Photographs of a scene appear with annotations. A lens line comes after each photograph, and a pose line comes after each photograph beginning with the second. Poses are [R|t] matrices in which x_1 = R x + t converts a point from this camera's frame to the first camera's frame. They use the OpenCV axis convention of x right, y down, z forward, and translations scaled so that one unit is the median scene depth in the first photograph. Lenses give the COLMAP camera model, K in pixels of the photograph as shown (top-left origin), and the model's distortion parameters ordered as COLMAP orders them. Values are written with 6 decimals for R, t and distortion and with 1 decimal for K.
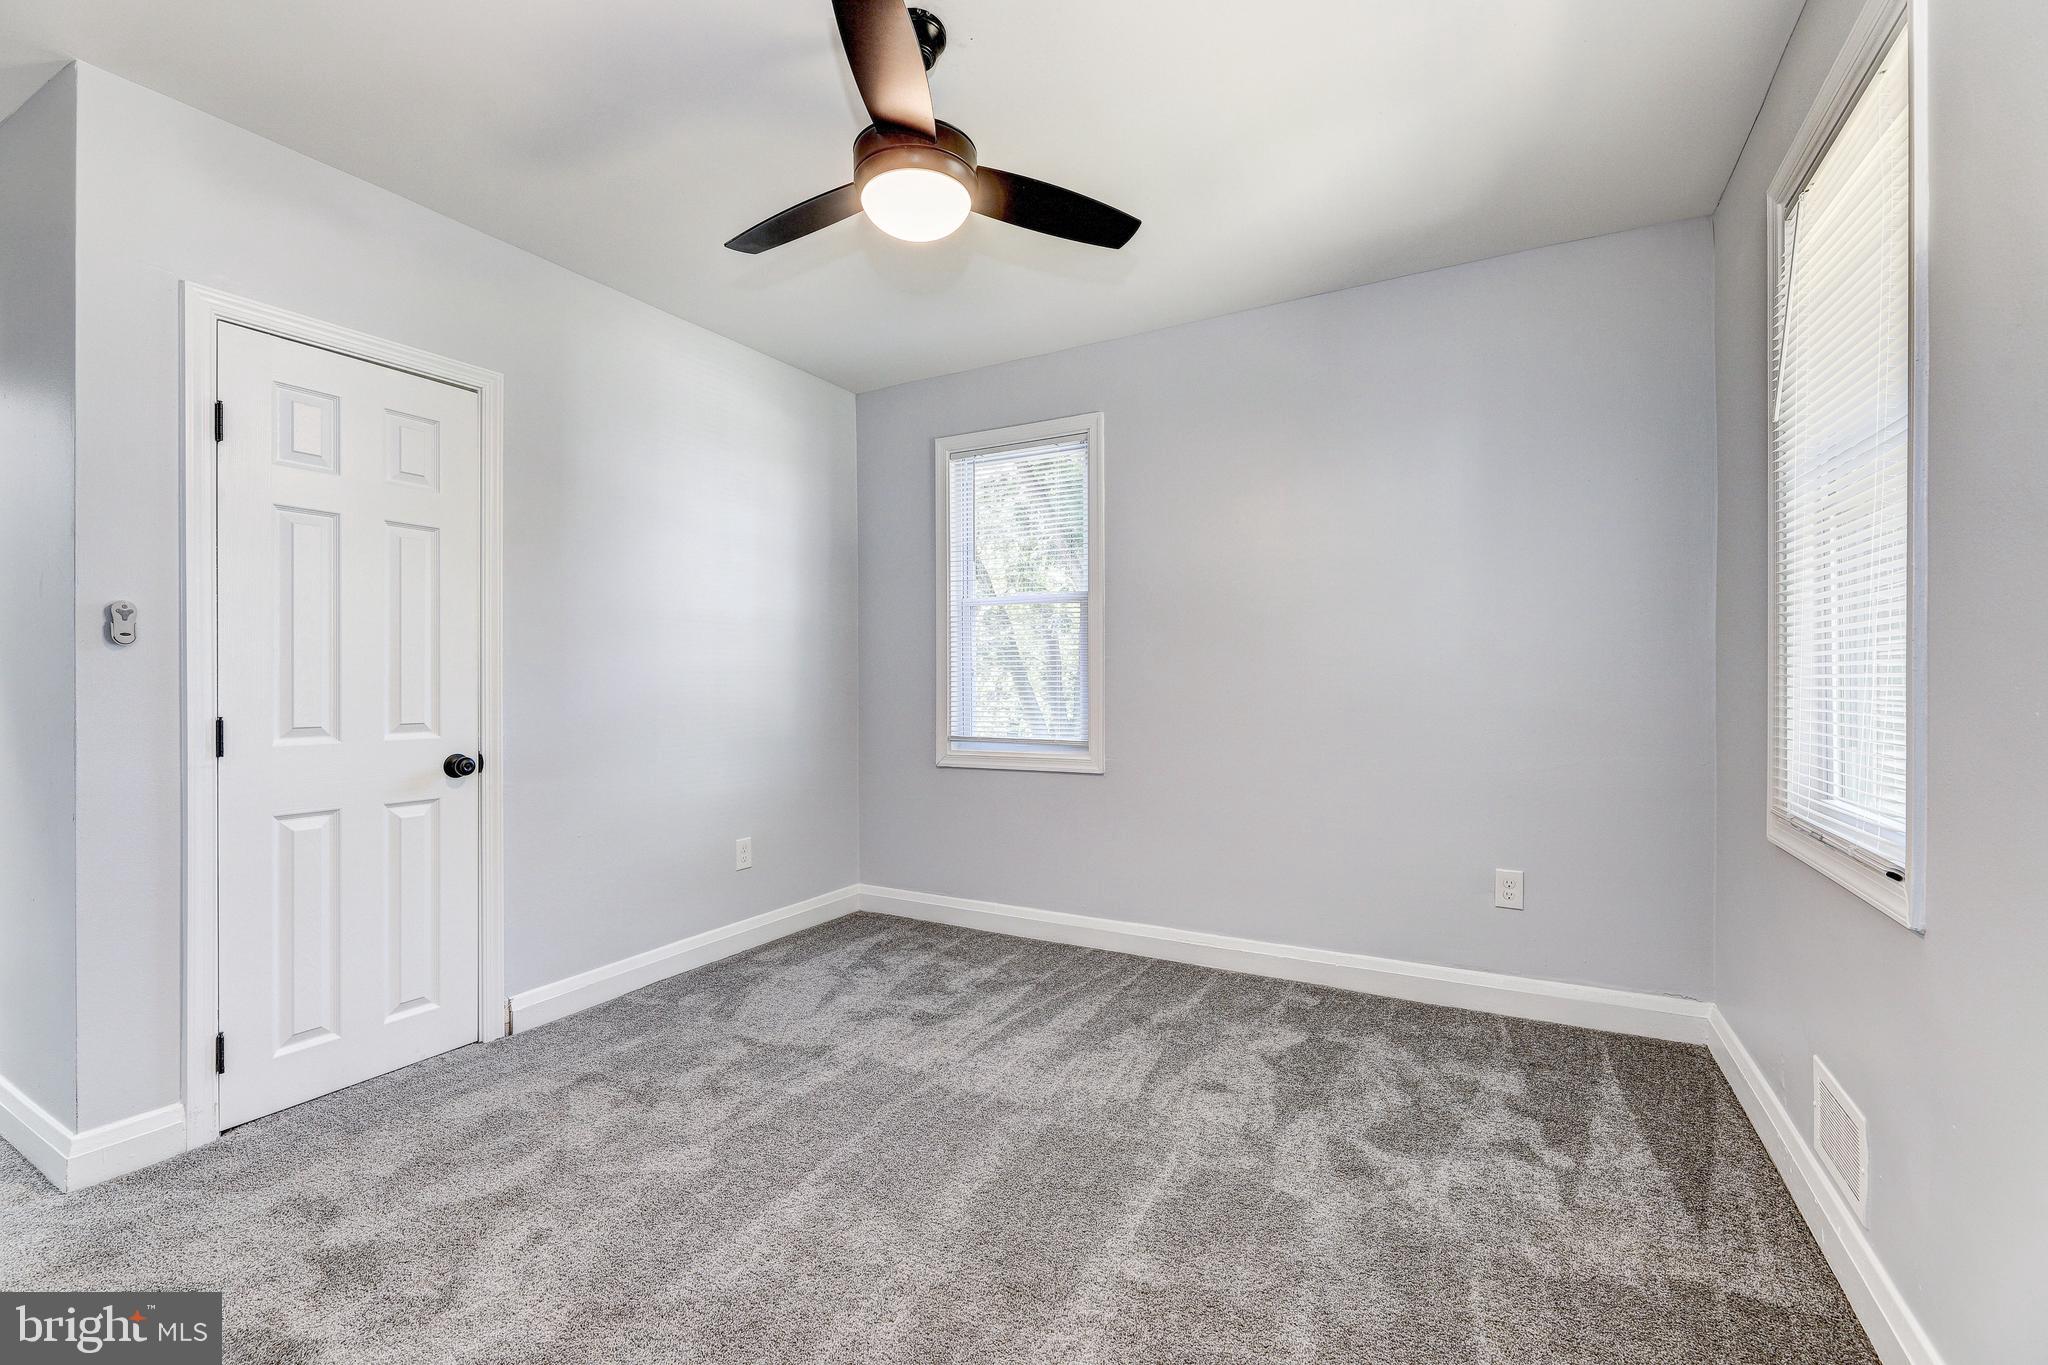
lens RADIAL K [[862.8, 0, 1013.8], [0, 862.8, 684.9], [0, 0, 1]] dist [0.003679, -0.004892]
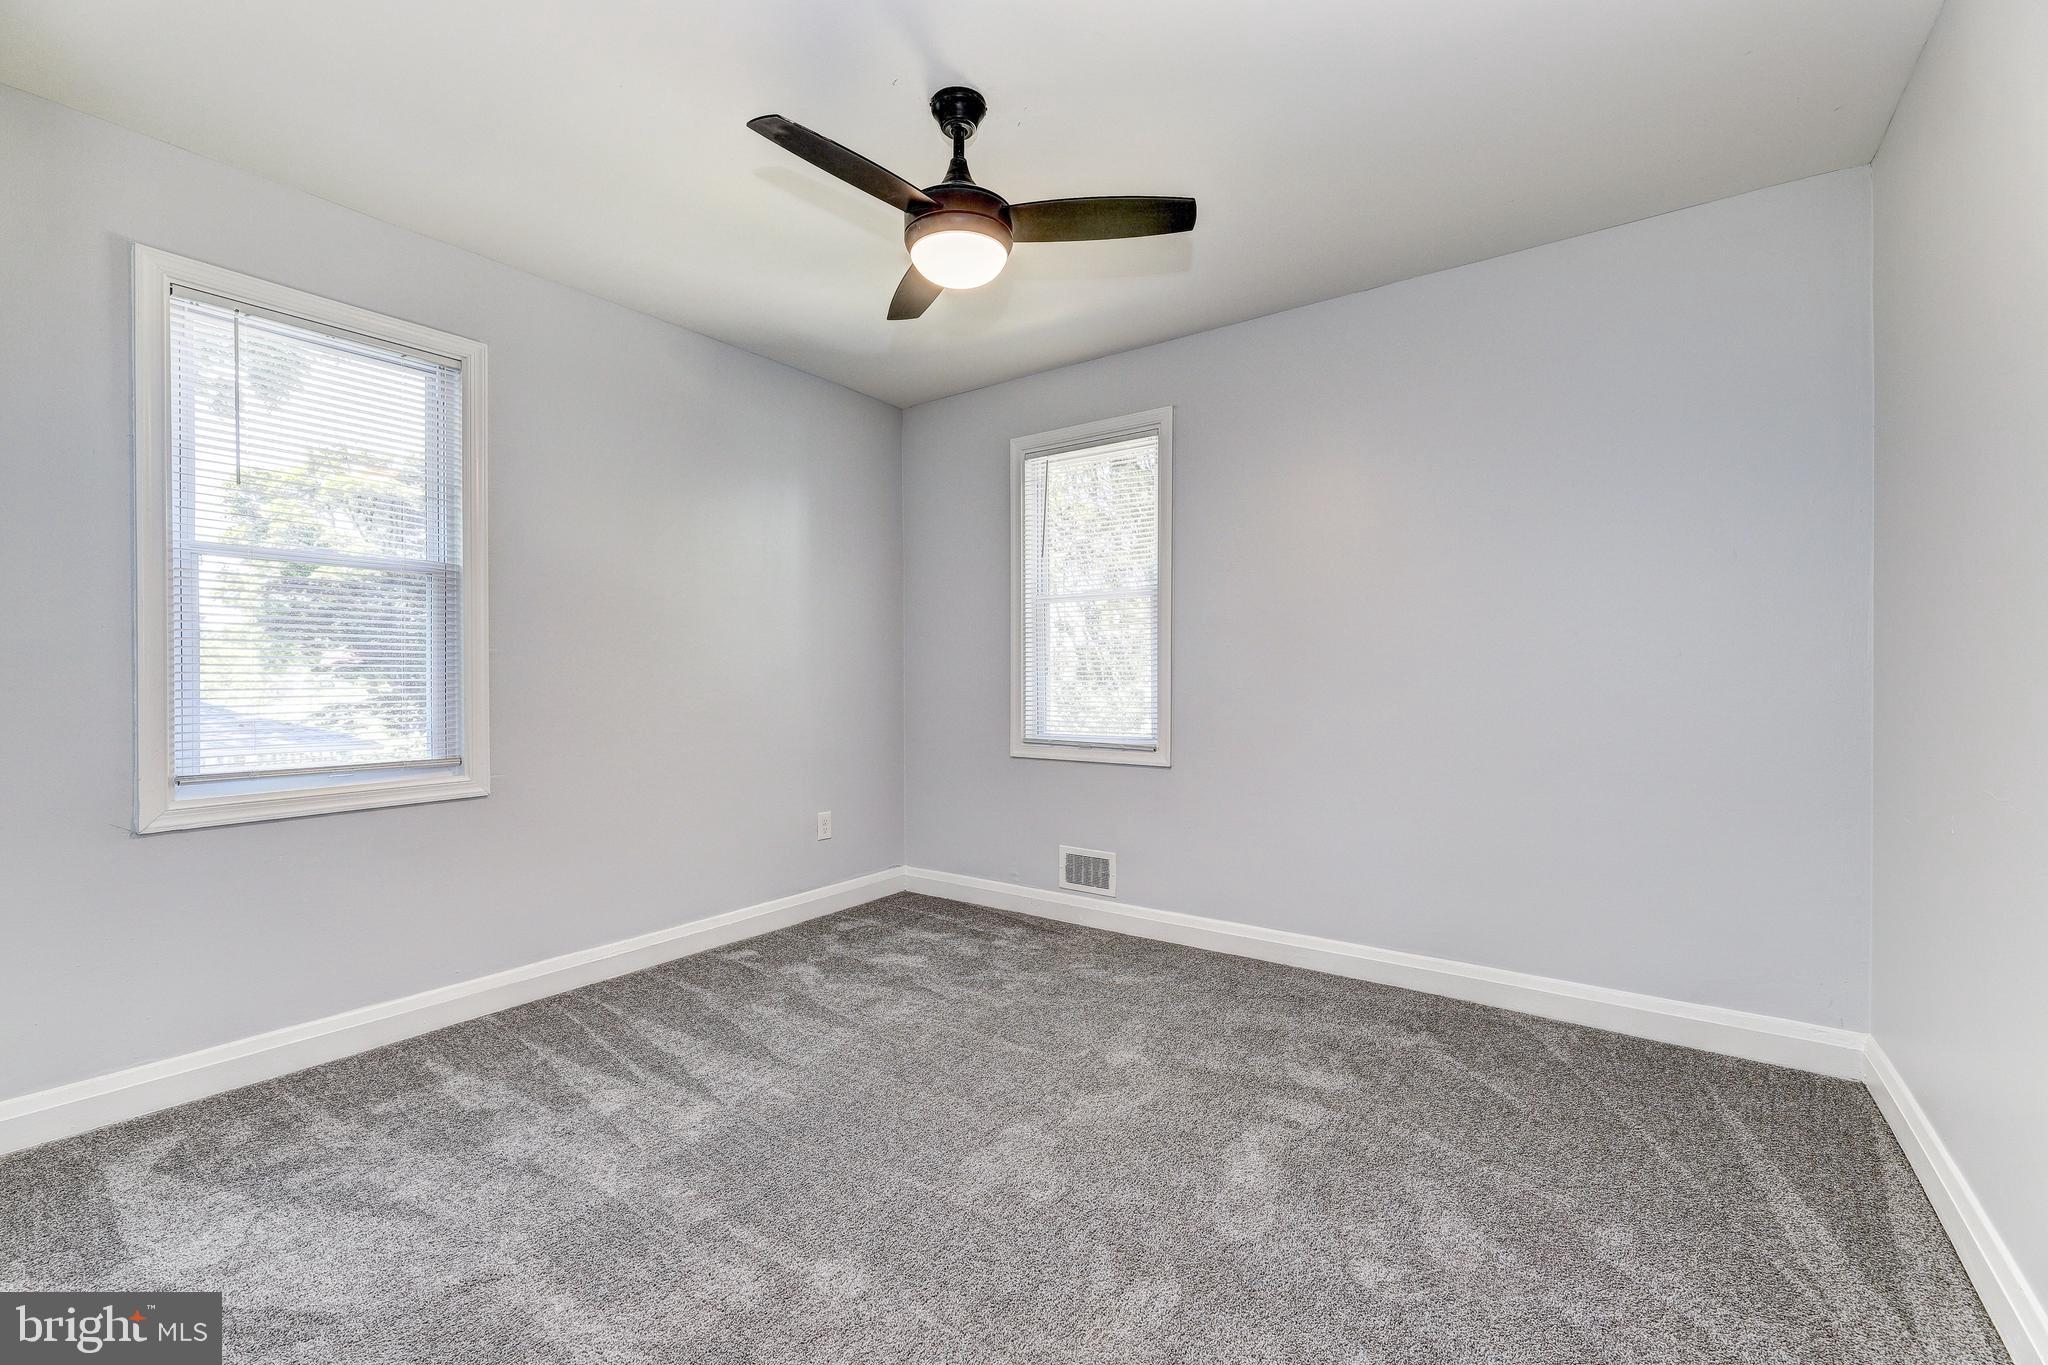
lens RADIAL K [[862.8, 0, 1013.8], [0, 862.8, 684.9], [0, 0, 1]] dist [0.003679, -0.004892]
pose [[0.109361, -0.004204, 0.993993, -0.771515], [0.008614, 0.999958, 0.003282, 0.001562], [-0.993965, 0.008204, 0.109393, 0.507751]]
